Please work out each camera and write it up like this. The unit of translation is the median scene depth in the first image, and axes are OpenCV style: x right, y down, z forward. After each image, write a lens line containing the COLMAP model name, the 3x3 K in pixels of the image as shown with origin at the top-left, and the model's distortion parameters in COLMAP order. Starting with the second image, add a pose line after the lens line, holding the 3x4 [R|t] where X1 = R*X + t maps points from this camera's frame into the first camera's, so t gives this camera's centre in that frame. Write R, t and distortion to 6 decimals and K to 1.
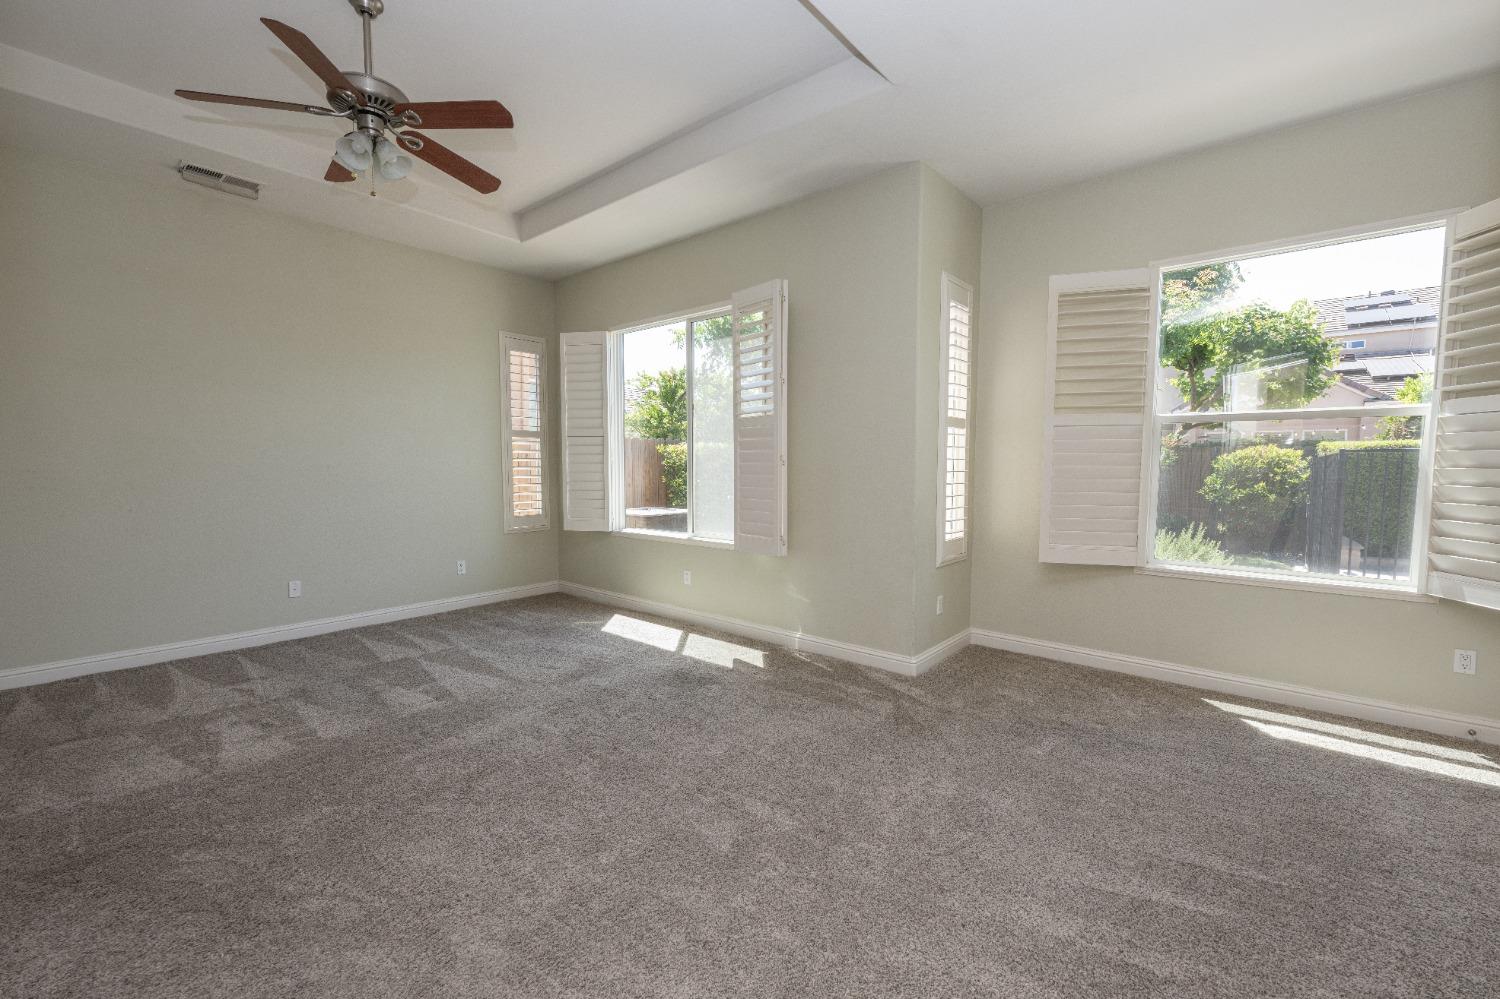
lens RADIAL K [[591.9, 0, 748.6], [0, 591.9, 507.5], [0, 0, 1]] dist [-0.000186, 0.000097]
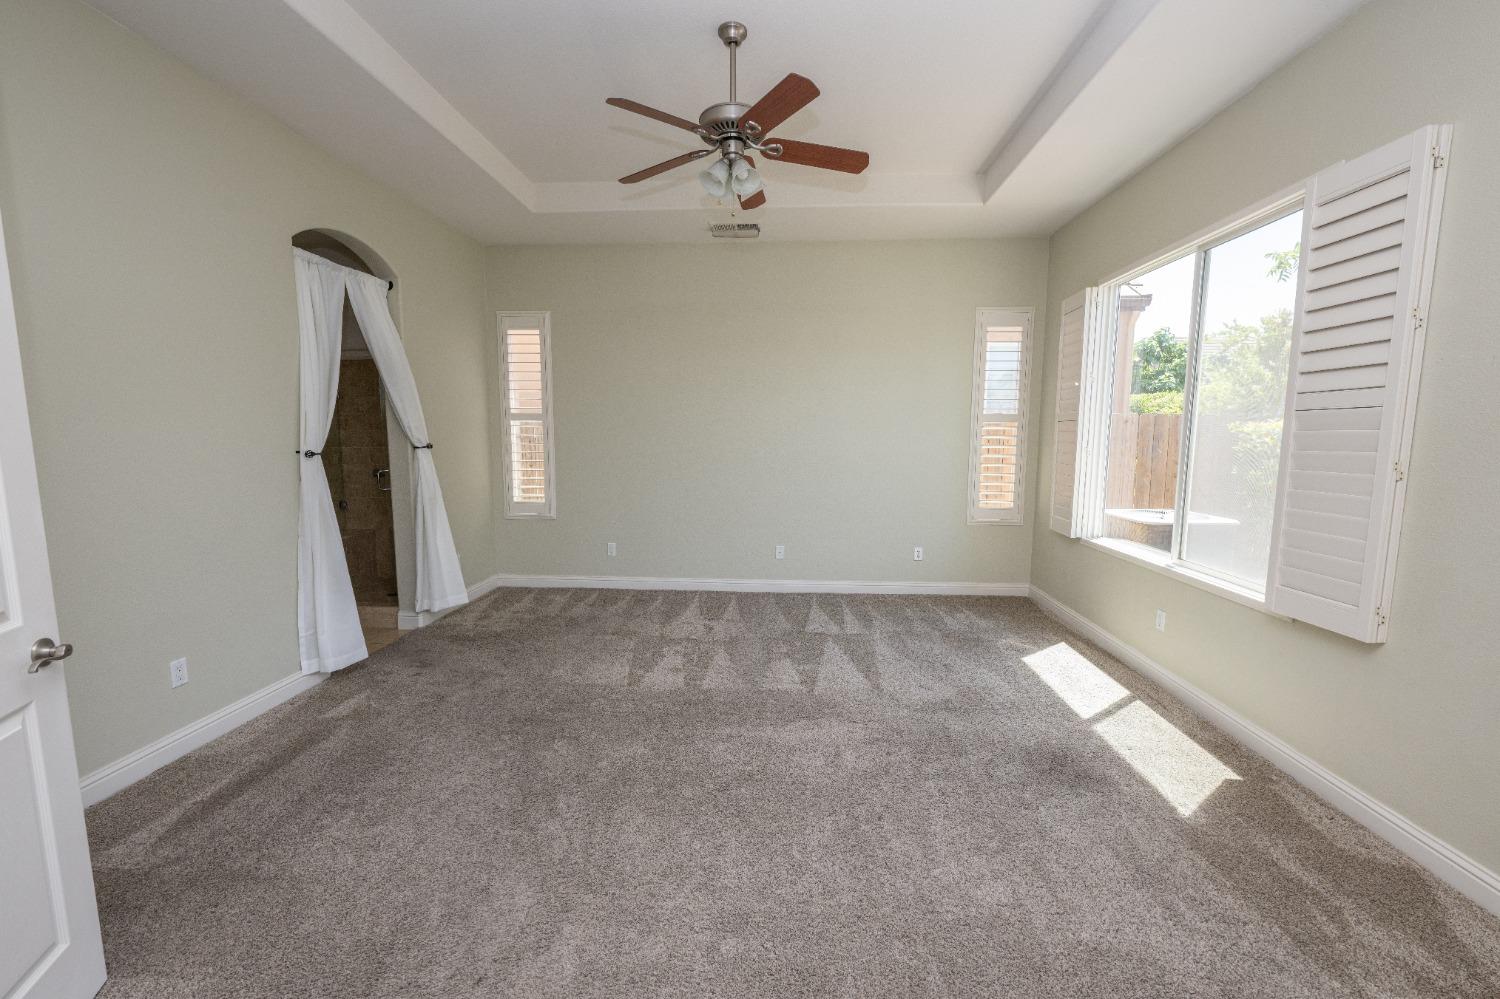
lens RADIAL K [[594.7, 0, 742.2], [0, 594.7, 508.0], [0, 0, 1]] dist [-0.000939, -0.000256]
pose [[0.615297, 0.098105, -0.782167, 0.174571], [-0.064369, 0.995165, 0.074184, -0.049382], [0.785663, 0.004703, 0.618637, 0.216700]]
